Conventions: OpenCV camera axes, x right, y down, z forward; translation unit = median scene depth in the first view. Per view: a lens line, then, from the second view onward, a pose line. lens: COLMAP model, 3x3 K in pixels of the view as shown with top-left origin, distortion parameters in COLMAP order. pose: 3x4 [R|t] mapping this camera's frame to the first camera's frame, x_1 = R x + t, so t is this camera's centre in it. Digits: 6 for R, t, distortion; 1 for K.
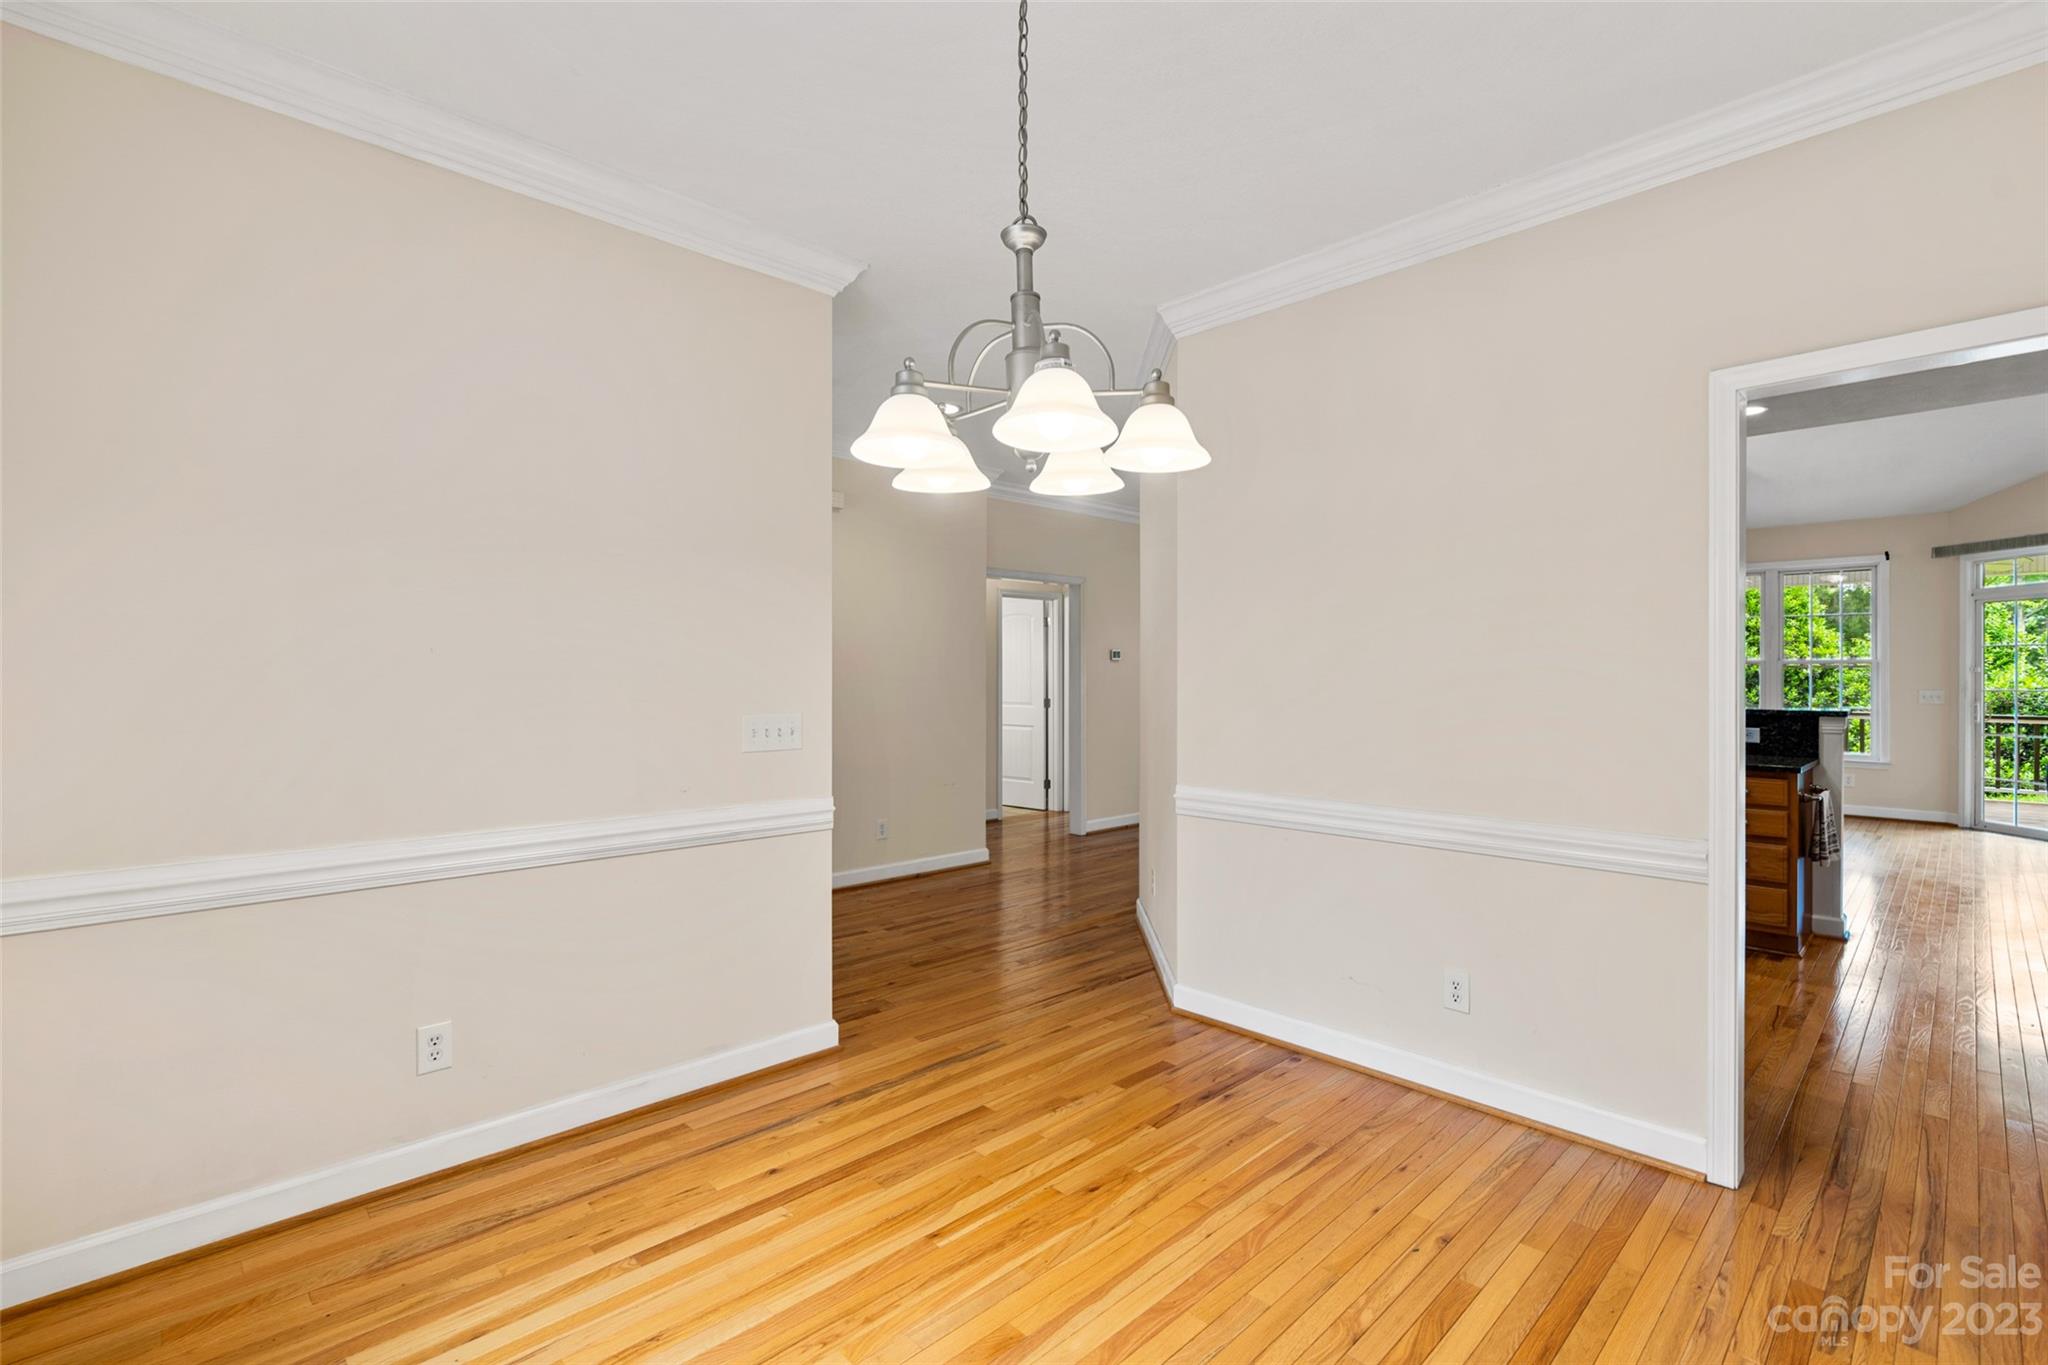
lens RADIAL K [[924.8, 0, 1030.3], [0, 924.8, 685.7], [0, 0, 1]] dist [-0.007985, 0.001386]
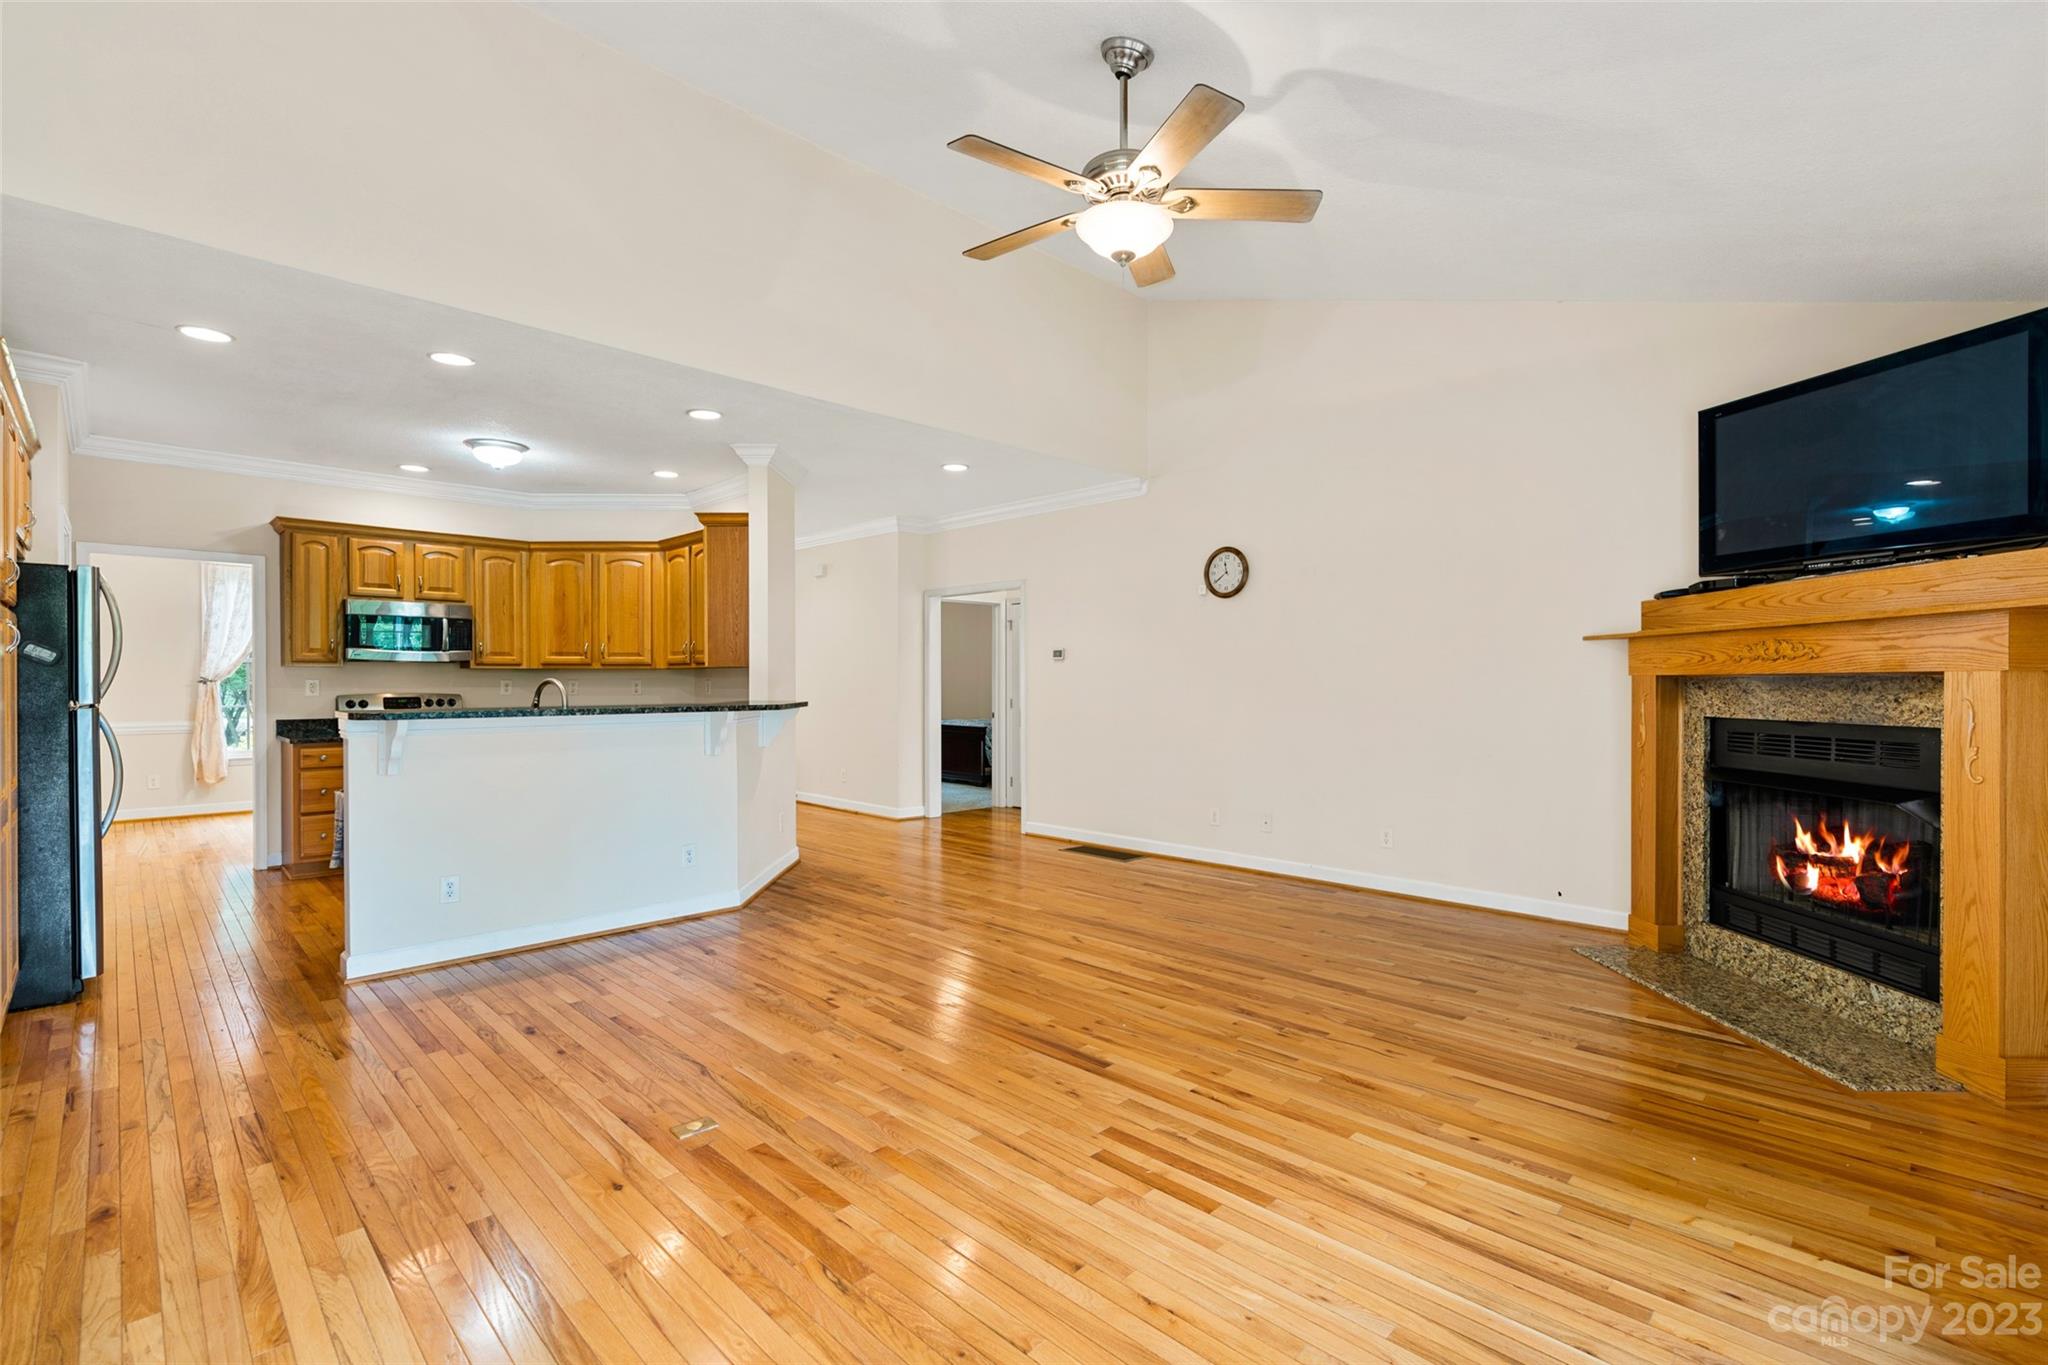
lens RADIAL K [[919.7, 0, 1029.8], [0, 919.7, 687.3], [0, 0, 1]] dist [-0.010408, 0.001272]
pose [[0.015312, 0.008818, -0.999844, 1.720557], [-0.011613, 0.999895, 0.008641, -0.009920], [0.999815, 0.011478, 0.015413, 1.602121]]
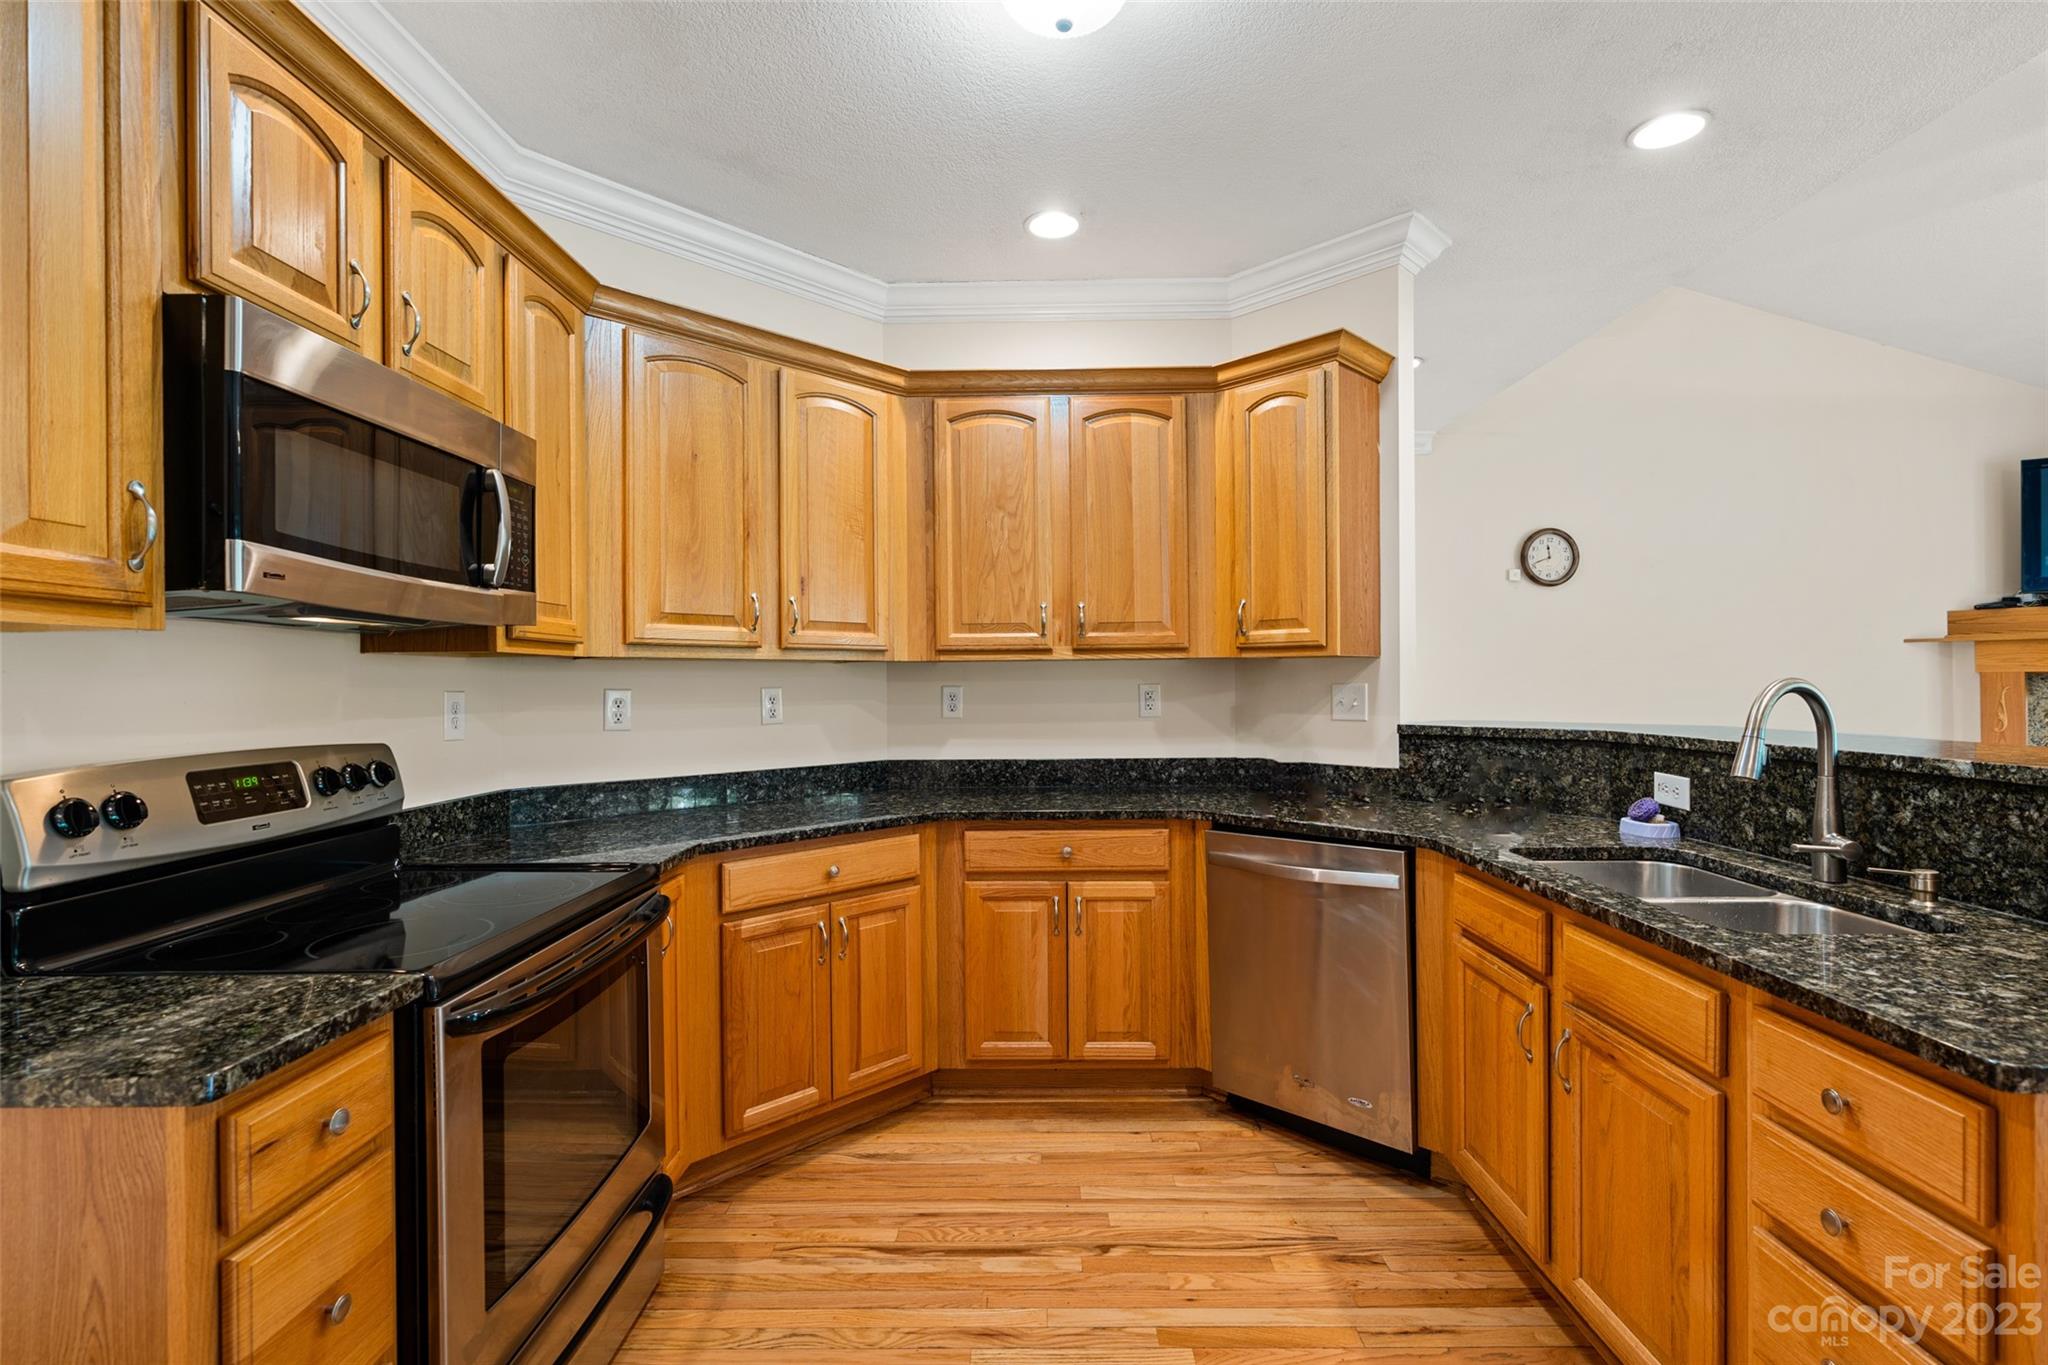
lens RADIAL K [[919.7, 0, 1029.8], [0, 919.7, 687.3], [0, 0, 1]] dist [-0.010408, 0.001272]
pose [[0.710977, -0.002484, -0.703211, 0.743881], [0.000405, 0.999995, -0.003123, 0.000051], [0.703215, 0.001936, 0.710974, 0.617941]]
